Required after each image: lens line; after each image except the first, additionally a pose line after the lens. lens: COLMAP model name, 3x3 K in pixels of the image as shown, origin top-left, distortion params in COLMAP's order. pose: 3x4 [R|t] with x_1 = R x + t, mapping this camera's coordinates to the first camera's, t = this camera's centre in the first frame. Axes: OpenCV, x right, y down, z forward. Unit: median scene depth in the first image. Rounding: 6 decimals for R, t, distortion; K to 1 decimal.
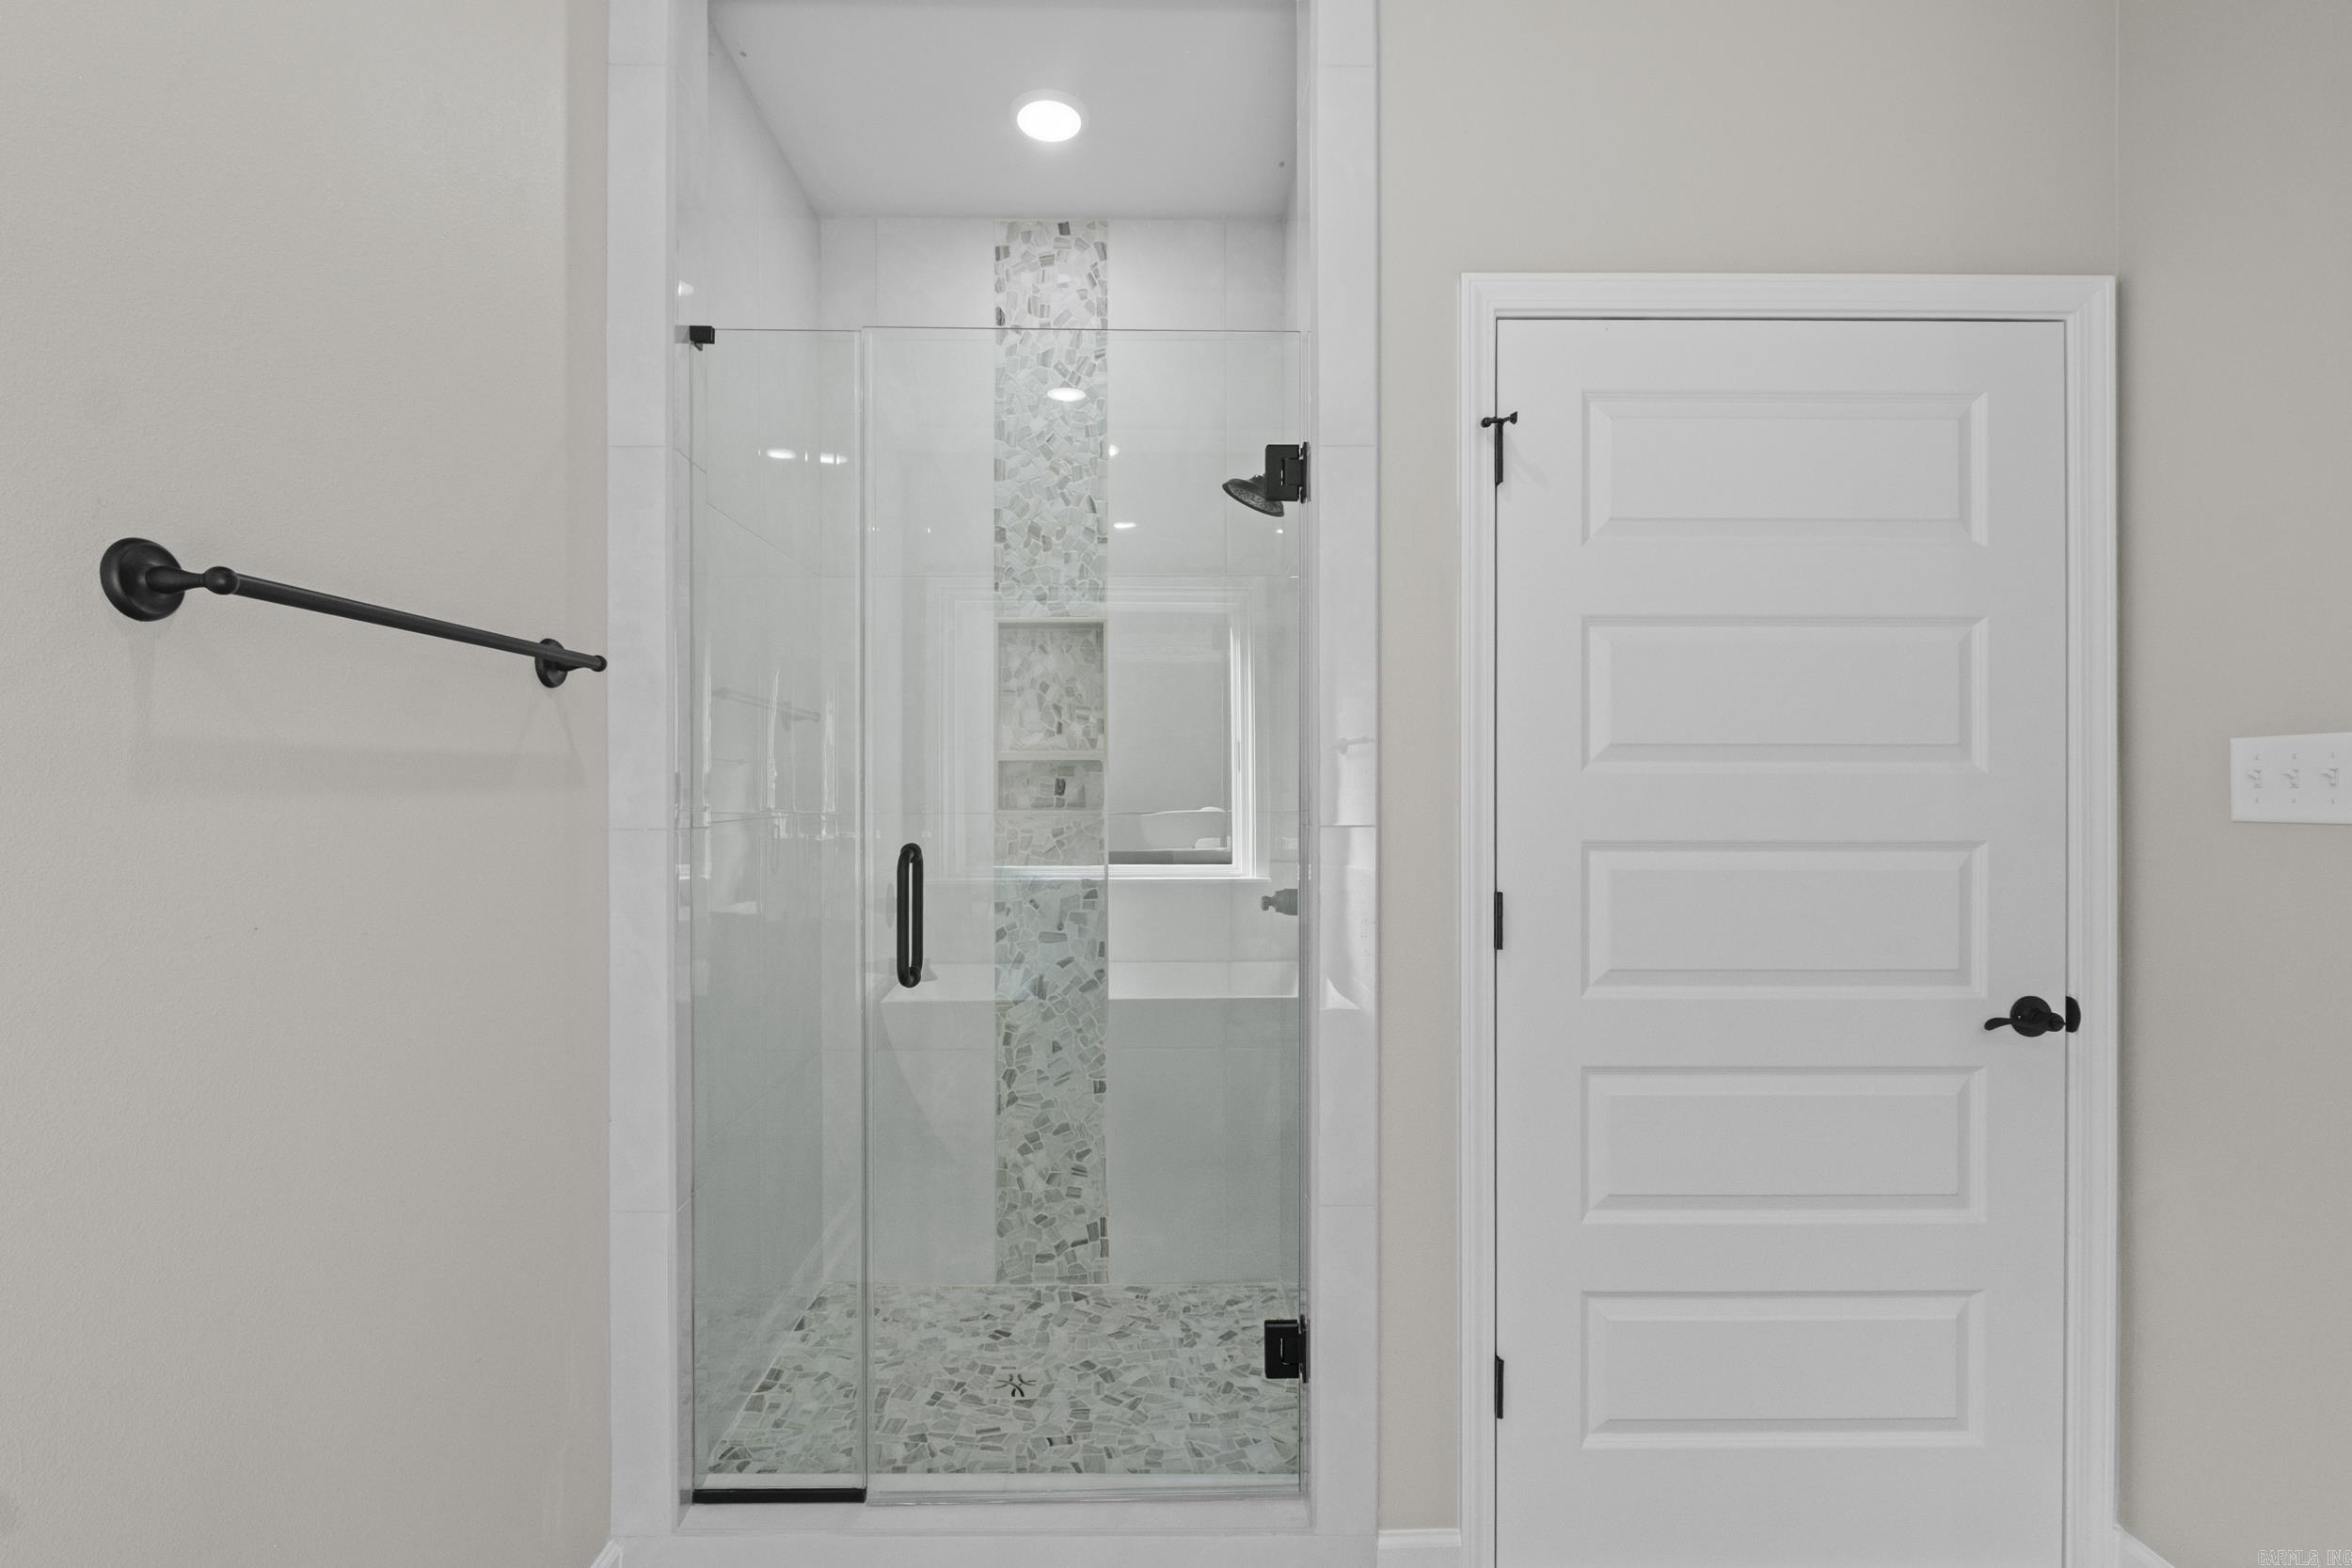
lens RADIAL K [[1023.3, 0, 1170.1], [0, 1023.3, 795.0], [0, 0, 1]] dist [-0.004553, -0.000366]
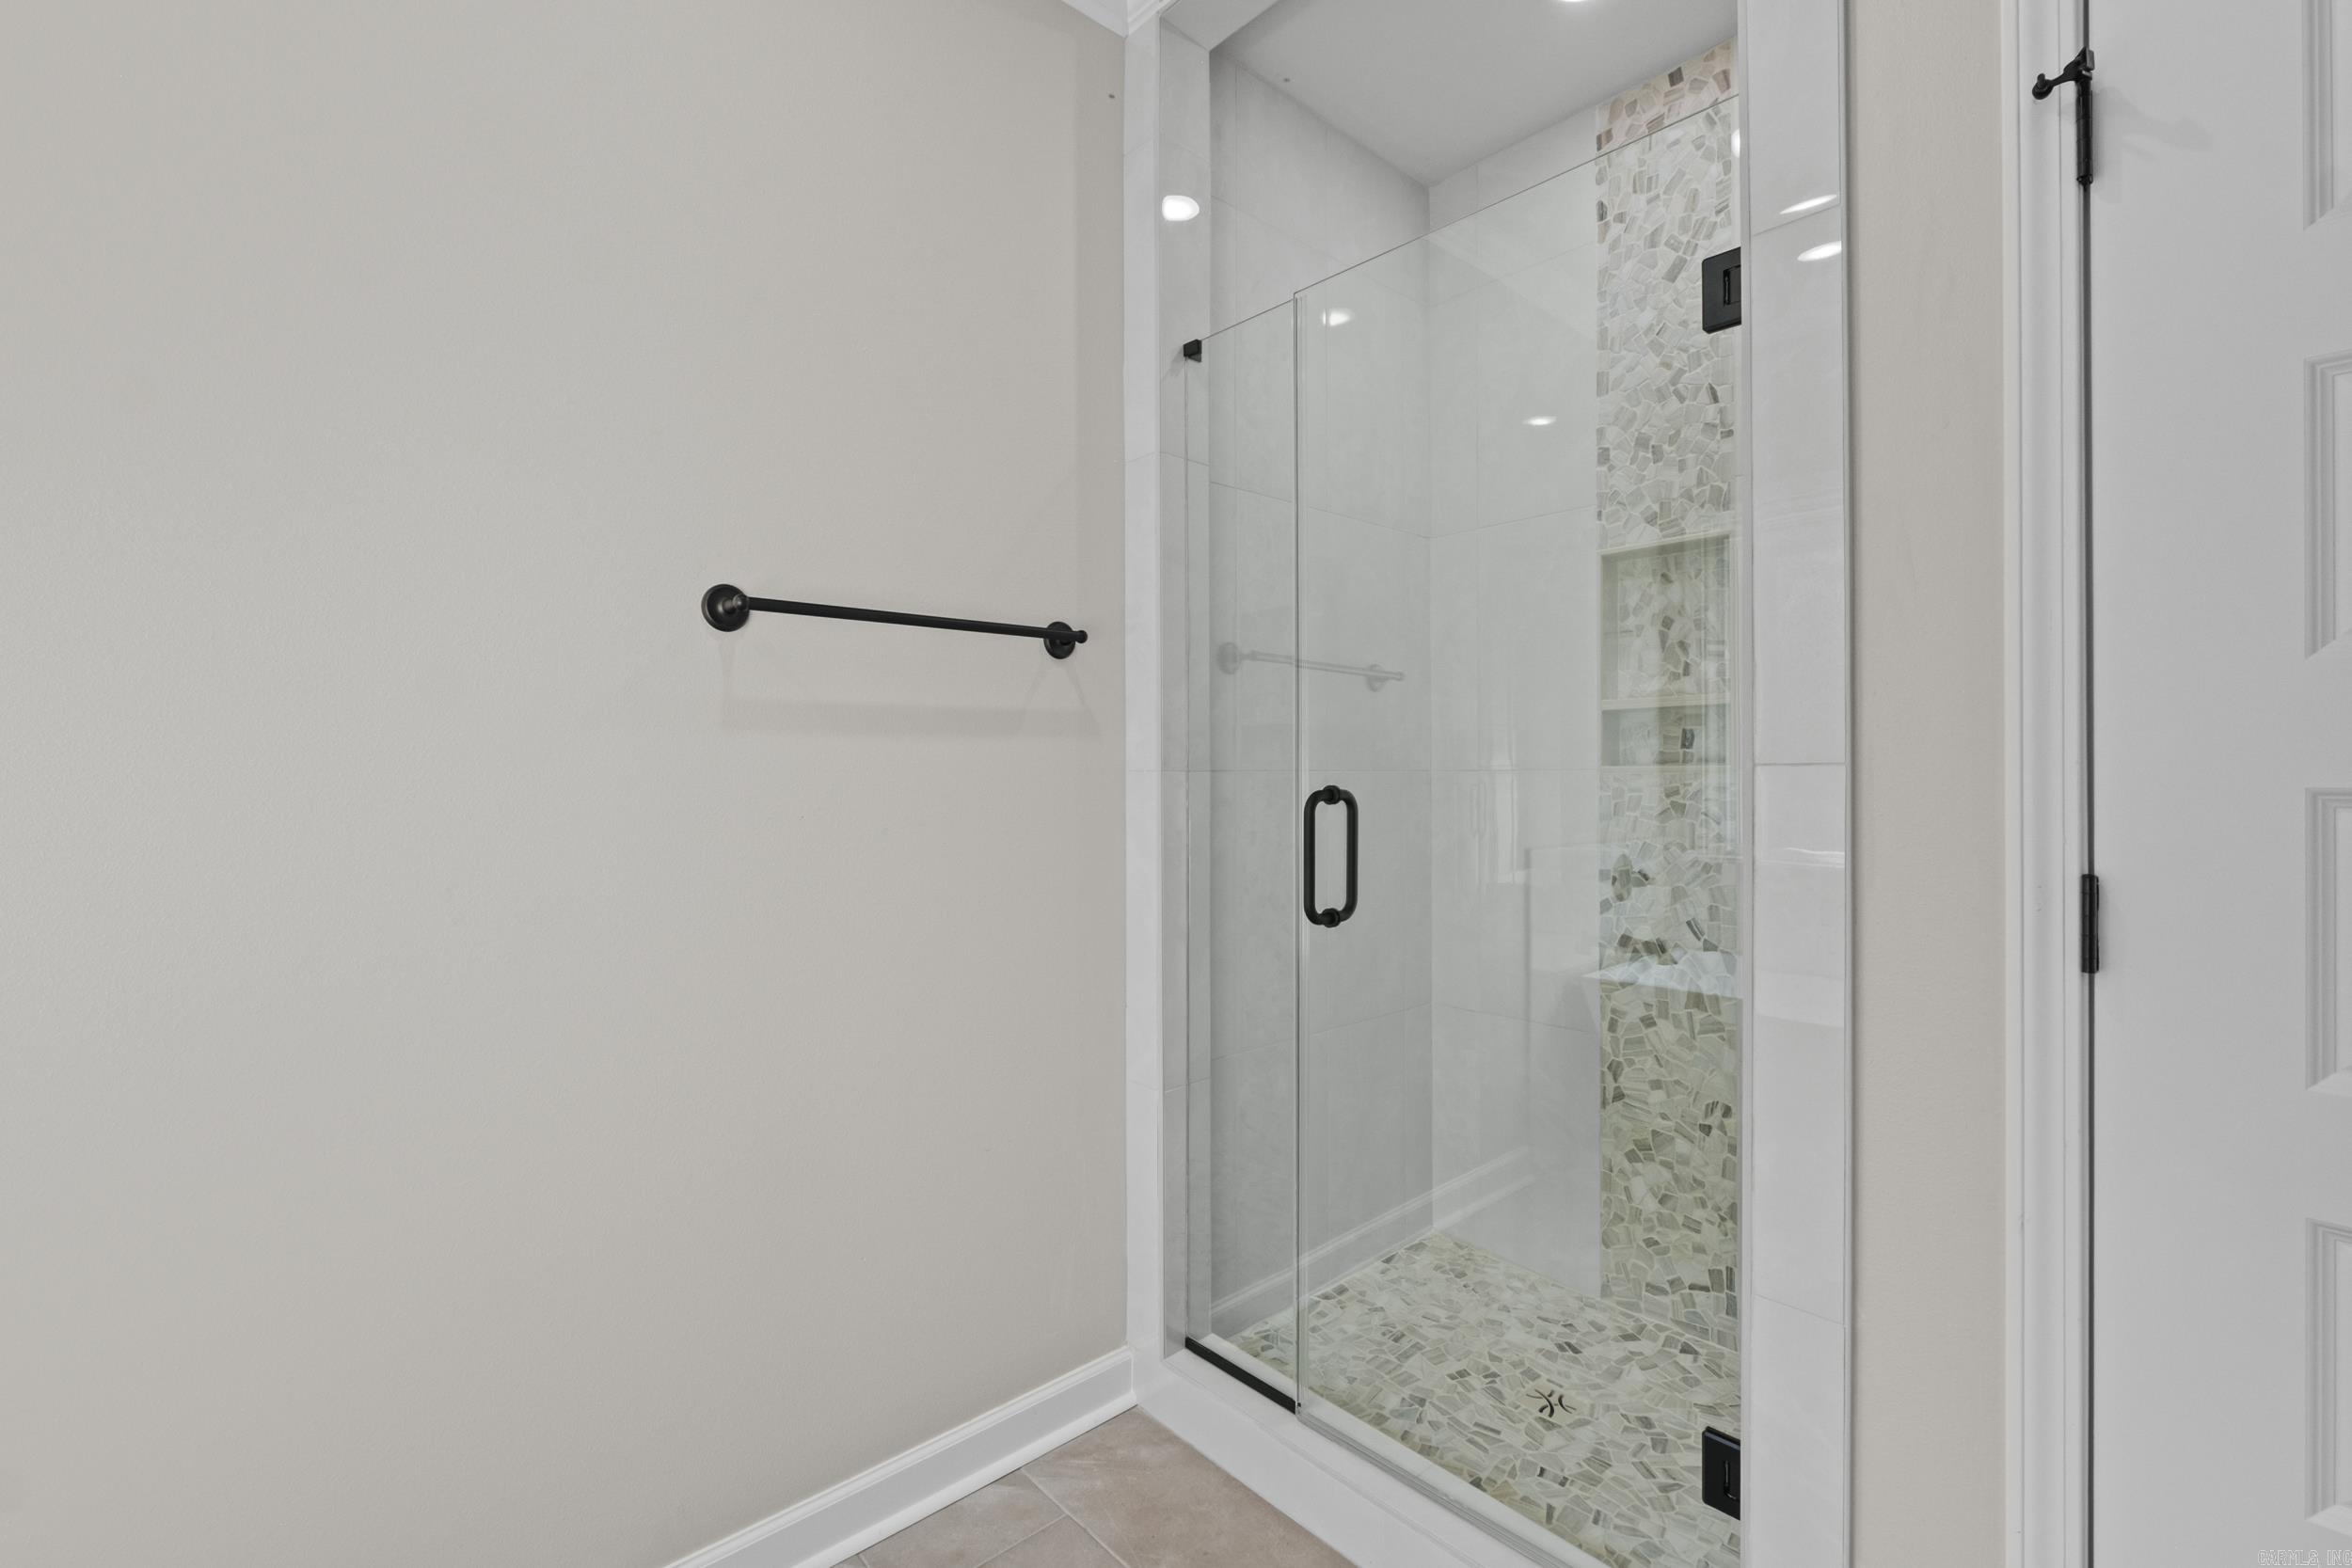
lens RADIAL K [[1023.3, 0, 1172.0], [0, 1023.3, 772.4], [0, 0, 1]] dist [-0.004553, -0.000366]
pose [[0.657363, -0.001949, -0.753571, 0.256082], [-0.000308, 0.999996, -0.002855, 0.023032], [0.753574, 0.002109, 0.657360, 0.134006]]
